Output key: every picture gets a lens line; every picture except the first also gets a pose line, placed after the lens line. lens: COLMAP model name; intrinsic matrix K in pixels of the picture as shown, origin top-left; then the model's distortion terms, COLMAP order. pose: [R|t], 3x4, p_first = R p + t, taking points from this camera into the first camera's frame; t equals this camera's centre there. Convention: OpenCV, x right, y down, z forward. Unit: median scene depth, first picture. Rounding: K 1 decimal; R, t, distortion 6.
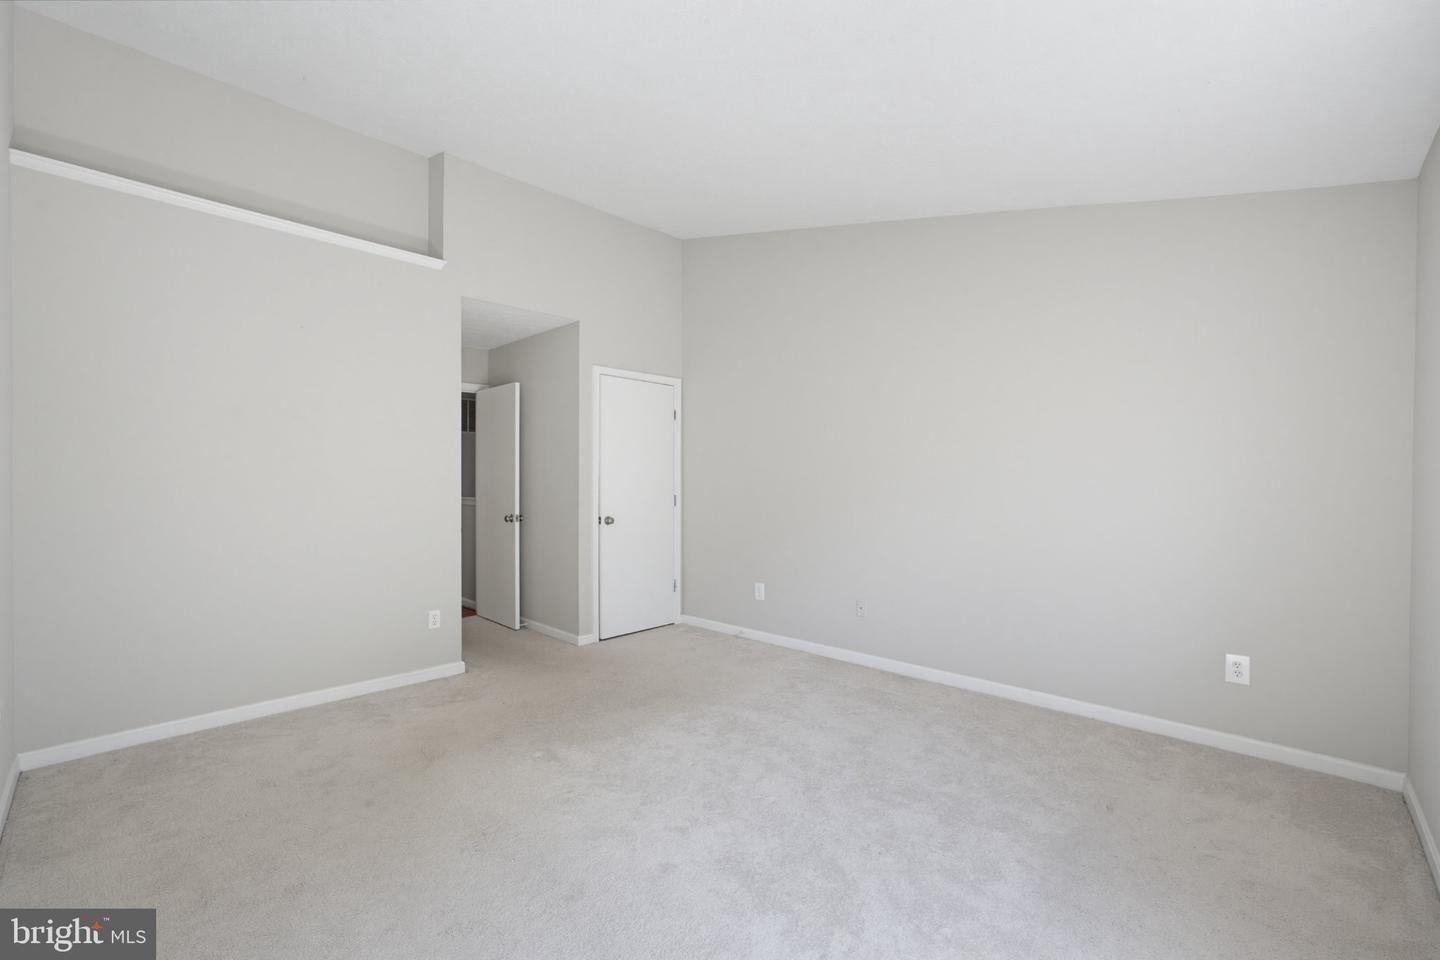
lens RADIAL K [[598.7, 0, 720.0], [0, 598.7, 480.0], [0, 0, 1]] dist [-0.024150, 0.000250]
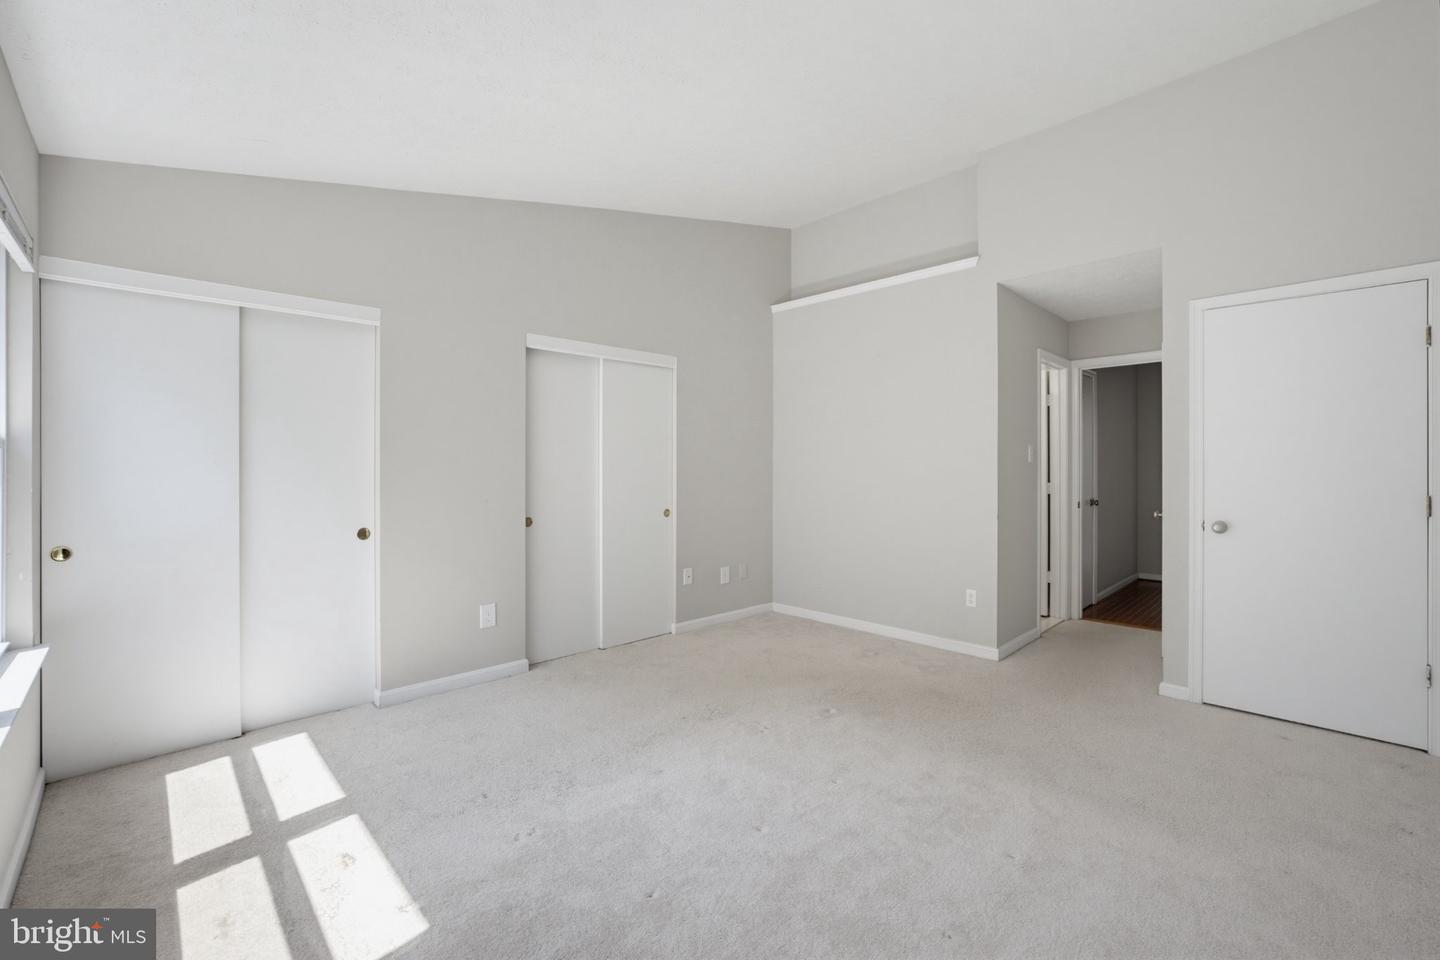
lens RADIAL K [[617.9, 0, 743.6], [0, 617.9, 463.0], [0, 0, 1]] dist [-0.001587, 0.000026]
pose [[-0.016819, -0.009216, -0.999816, 0.629803], [0.004708, 0.999946, -0.009296, 0.000728], [0.999847, -0.004864, -0.016775, 0.611547]]
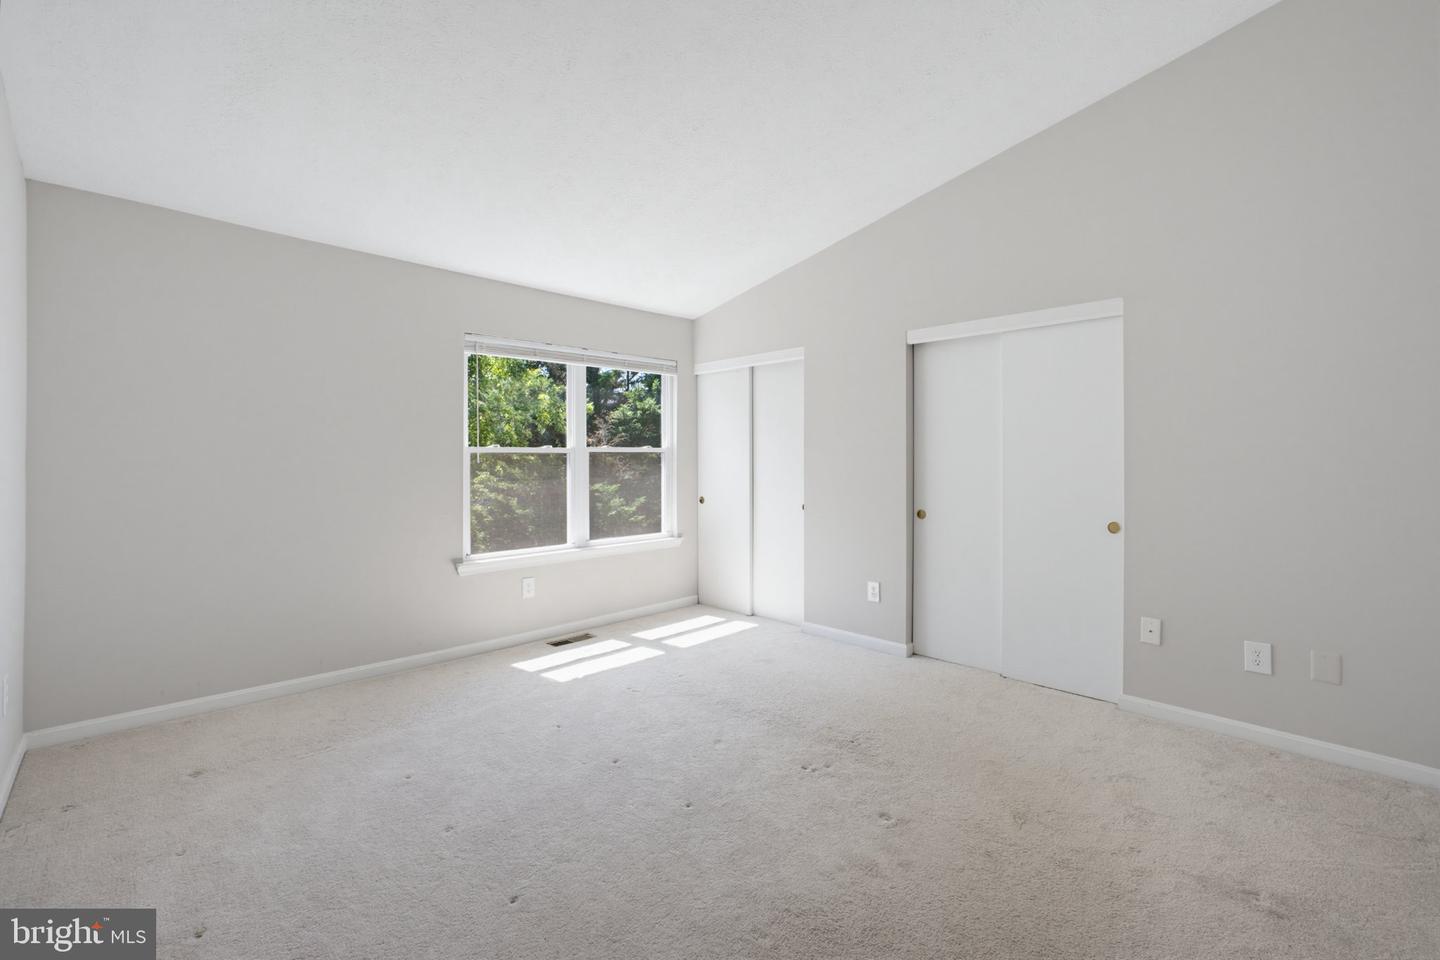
lens RADIAL K [[618.3, 0, 715.6], [0, 618.3, 469.7], [0, 0, 1]] dist [-0.001806, 0.000156]
pose [[-0.999695, -0.005649, 0.024024, -0.075253], [-0.005363, 0.999914, 0.011953, 0.001064], [-0.024090, 0.011820, -0.999640, 1.295400]]
